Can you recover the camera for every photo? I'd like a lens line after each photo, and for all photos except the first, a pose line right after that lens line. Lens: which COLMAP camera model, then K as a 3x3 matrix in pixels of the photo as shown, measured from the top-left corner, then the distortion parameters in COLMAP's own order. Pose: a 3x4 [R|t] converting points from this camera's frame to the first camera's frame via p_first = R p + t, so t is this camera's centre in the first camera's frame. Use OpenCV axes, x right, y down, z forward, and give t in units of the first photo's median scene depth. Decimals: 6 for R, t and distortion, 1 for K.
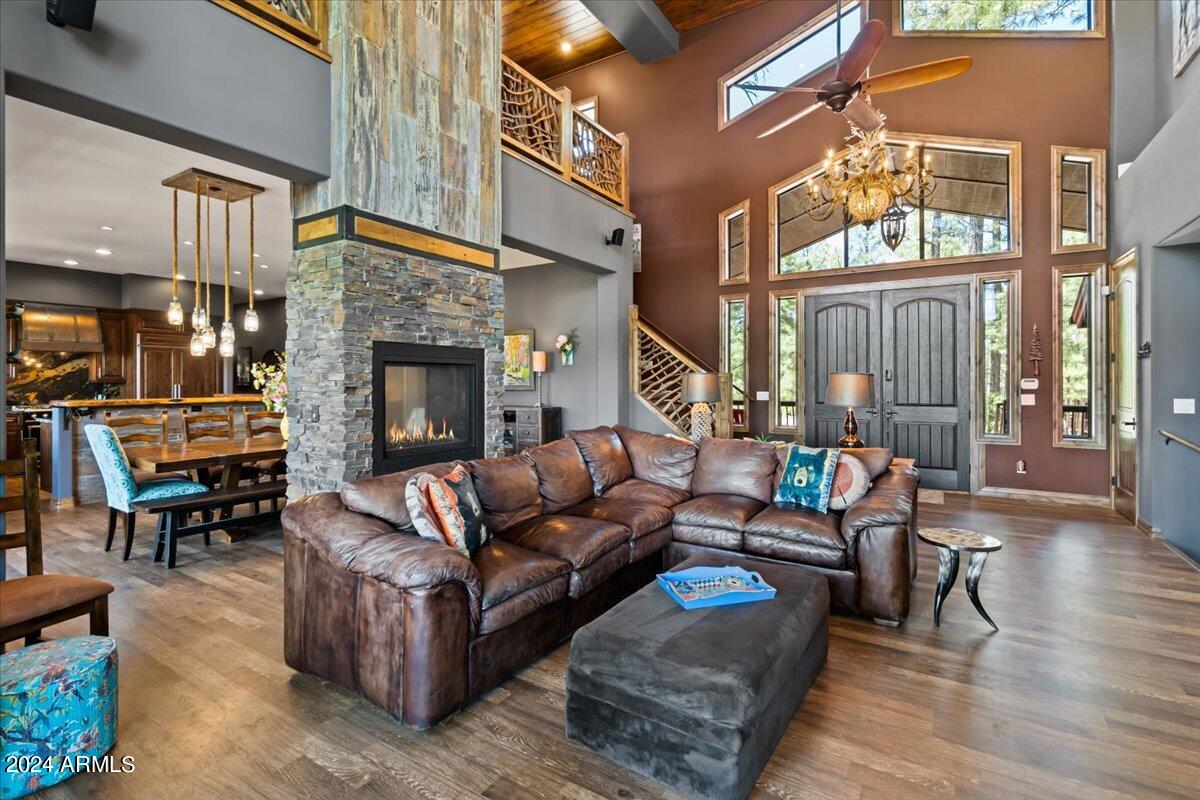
lens RADIAL K [[569.5, 0, 591.0], [0, 569.5, 389.6], [0, 0, 1]] dist [-0.001609, -0.000411]
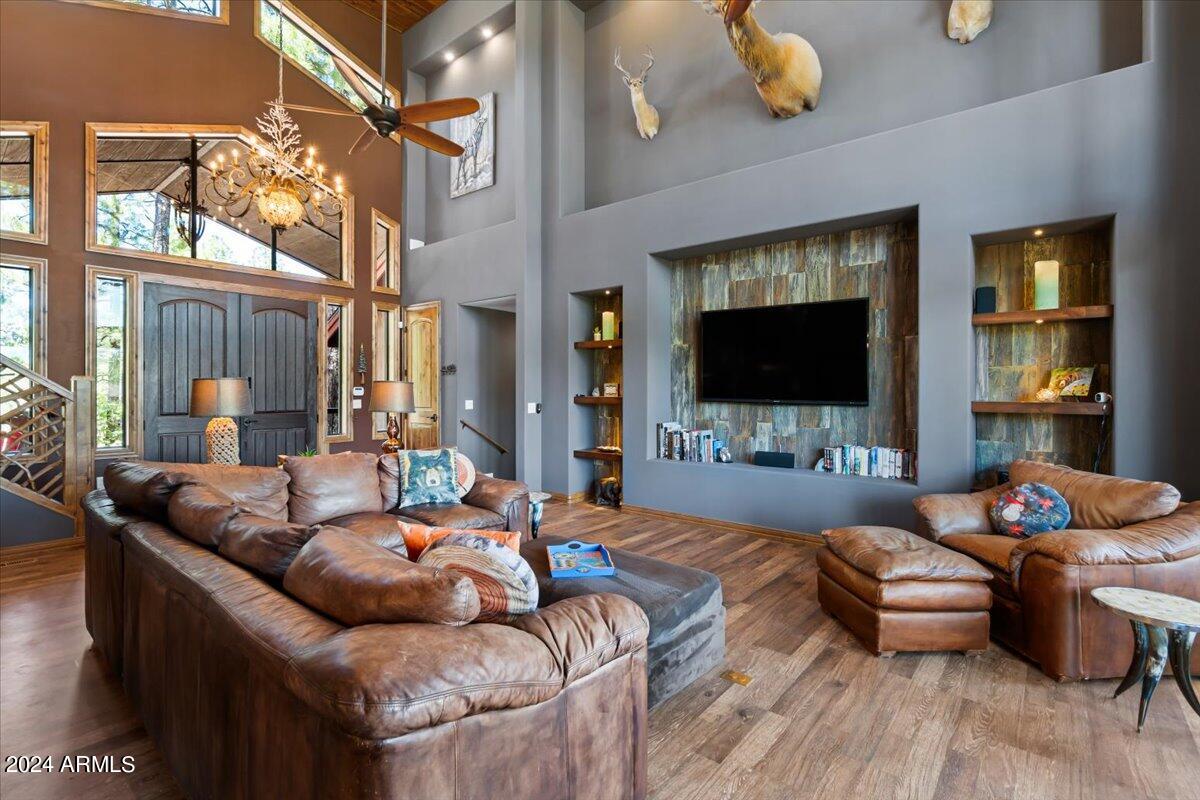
lens RADIAL K [[569.5, 0, 590.7], [0, 569.5, 392.9], [0, 0, 1]] dist [-0.001609, -0.000411]
pose [[0.124411, -0.003331, 0.992225, -0.383182], [0.008910, 0.999958, 0.002239, -0.004586], [-0.992191, 0.008562, 0.124435, 0.319851]]
